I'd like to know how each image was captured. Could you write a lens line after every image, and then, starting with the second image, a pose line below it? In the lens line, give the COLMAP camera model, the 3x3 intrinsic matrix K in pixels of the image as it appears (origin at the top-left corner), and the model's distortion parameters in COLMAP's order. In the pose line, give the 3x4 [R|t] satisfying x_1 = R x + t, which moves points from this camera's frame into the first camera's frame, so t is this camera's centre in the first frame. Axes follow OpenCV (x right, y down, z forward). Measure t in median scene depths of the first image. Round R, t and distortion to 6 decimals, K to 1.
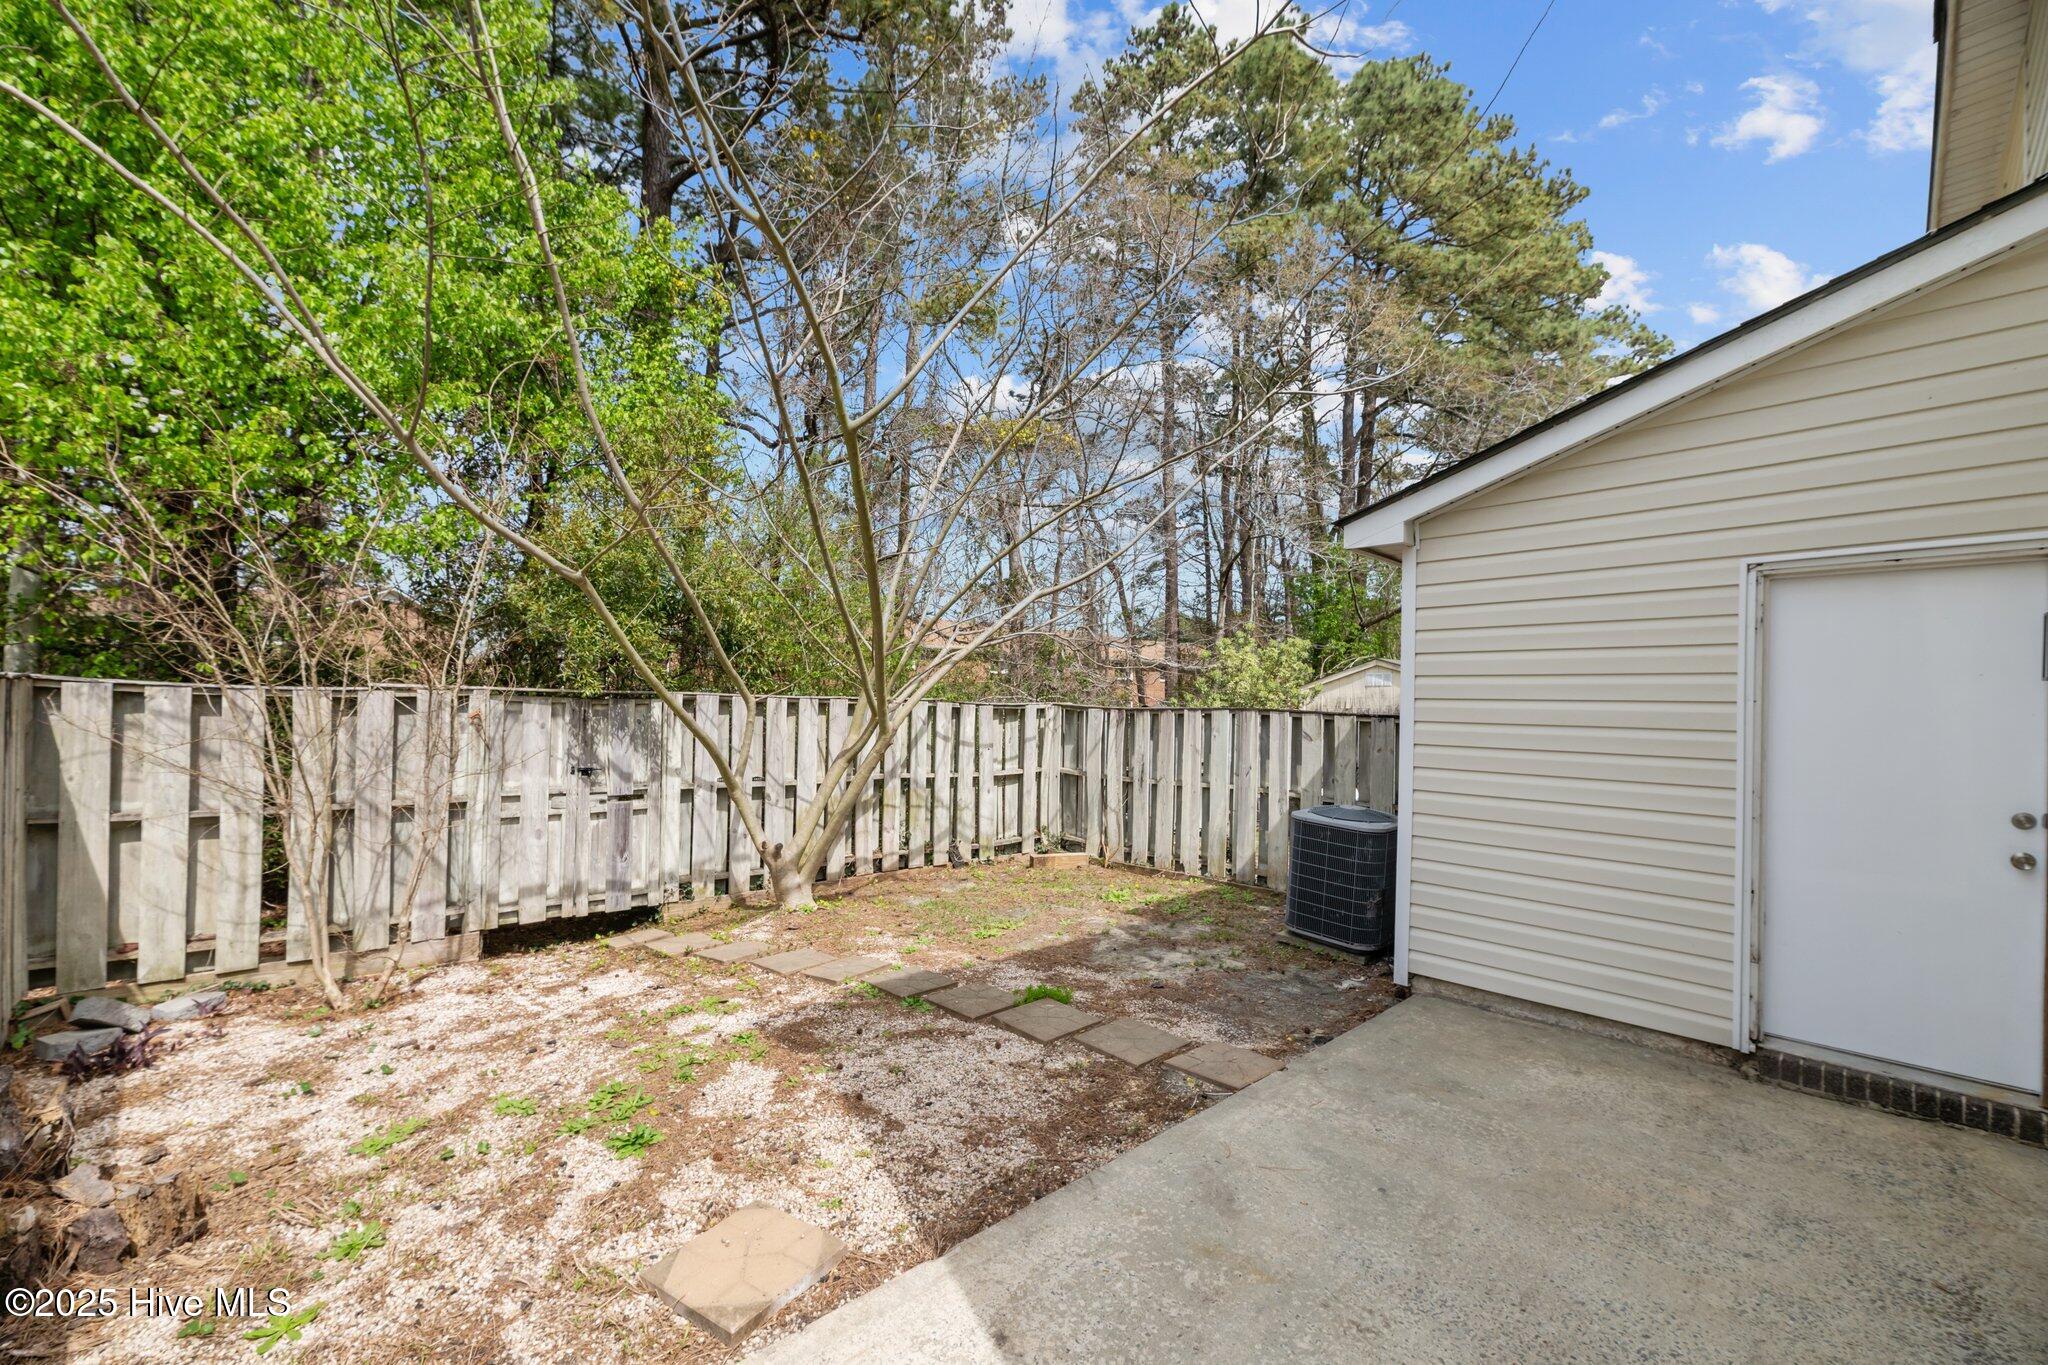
lens RADIAL K [[844.0, 0, 1017.1], [0, 844.0, 704.8], [0, 0, 1]] dist [-0.002707, -0.000692]
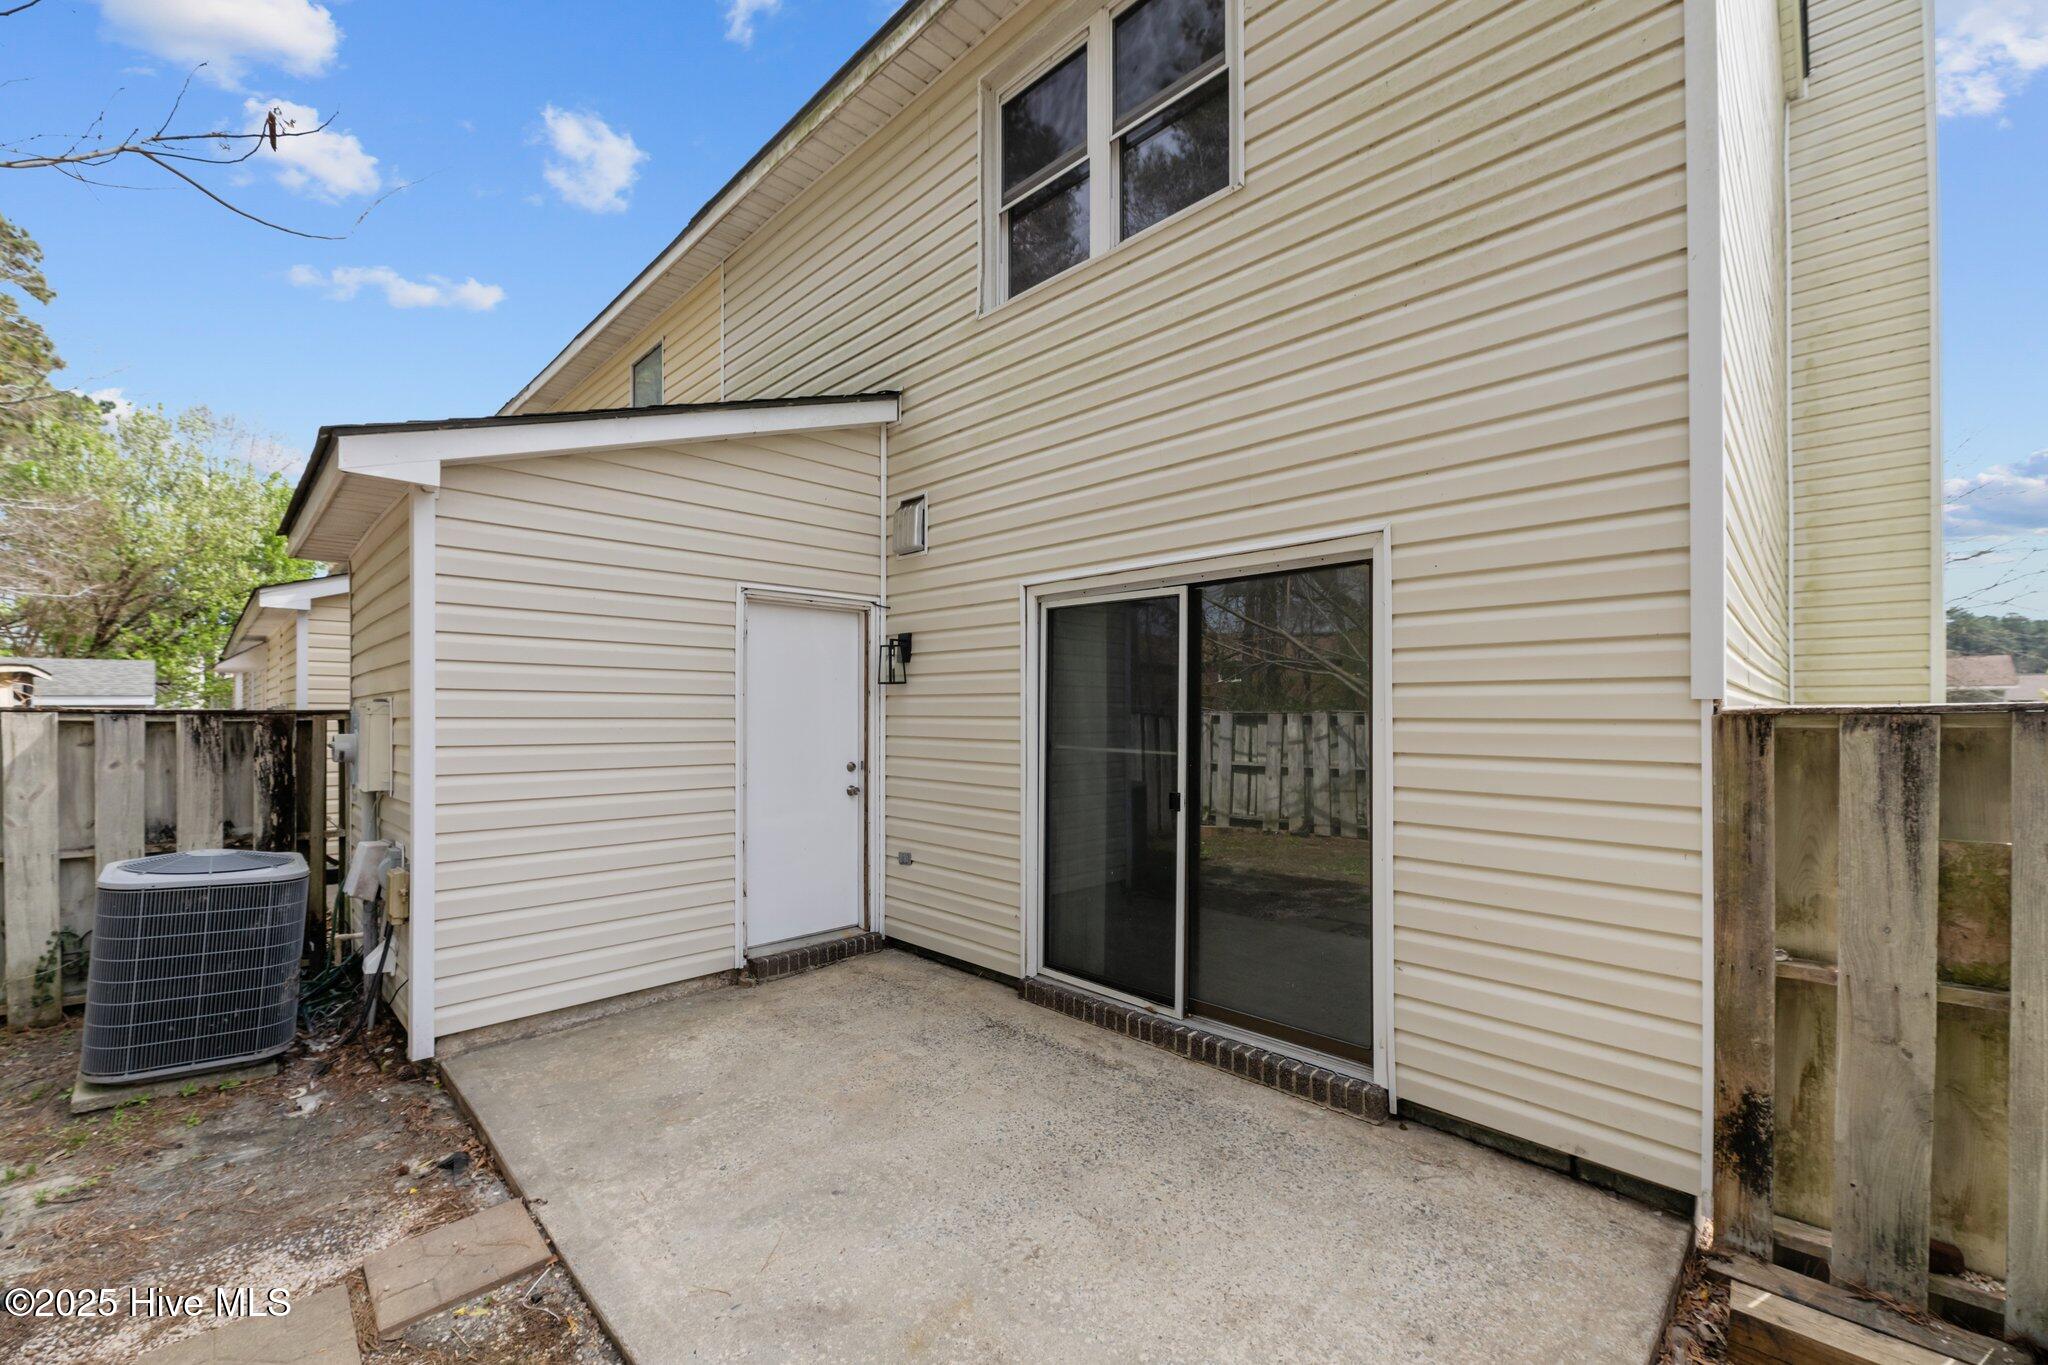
lens RADIAL K [[817.2, 0, 1023.1], [0, 817.2, 713.1], [0, 0, 1]] dist [-0.000092, -0.003126]
pose [[-0.026210, -0.021805, 0.999419, -0.353197], [-0.005295, 0.999751, 0.021673, -0.005296], [-0.999642, -0.004724, -0.026319, 0.553389]]
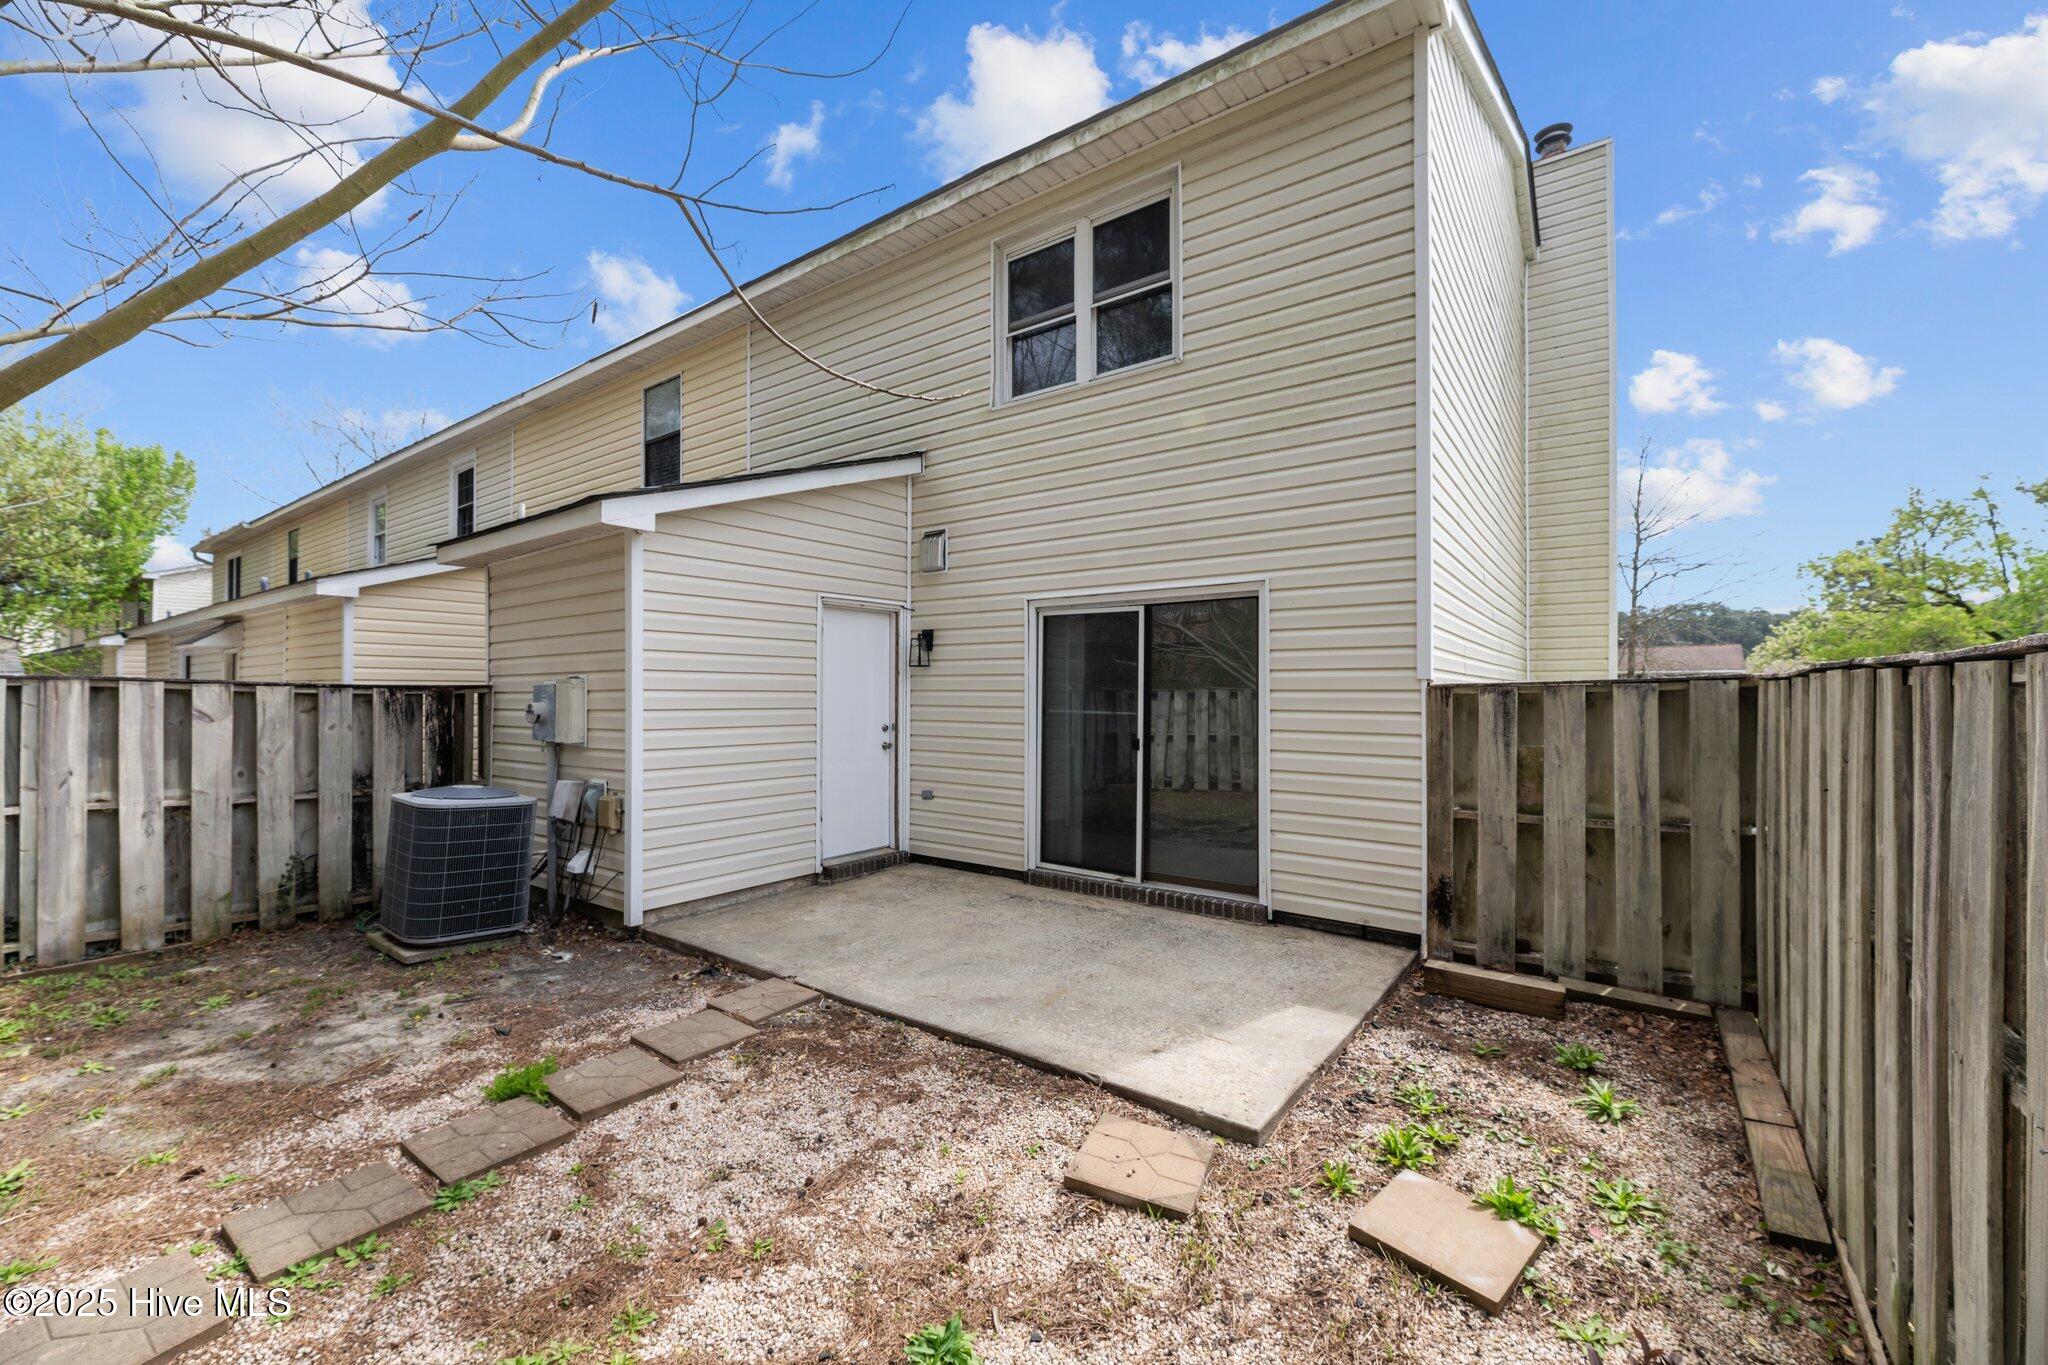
lens RADIAL K [[818.2, 0, 1026.3], [0, 818.2, 694.9], [0, 0, 1]] dist [0.001164, -0.003043]
pose [[-0.176735, -0.024769, 0.983947, -0.820666], [-0.008721, 0.999683, 0.023598, -0.005053], [-0.984220, -0.004410, -0.176895, 0.804236]]
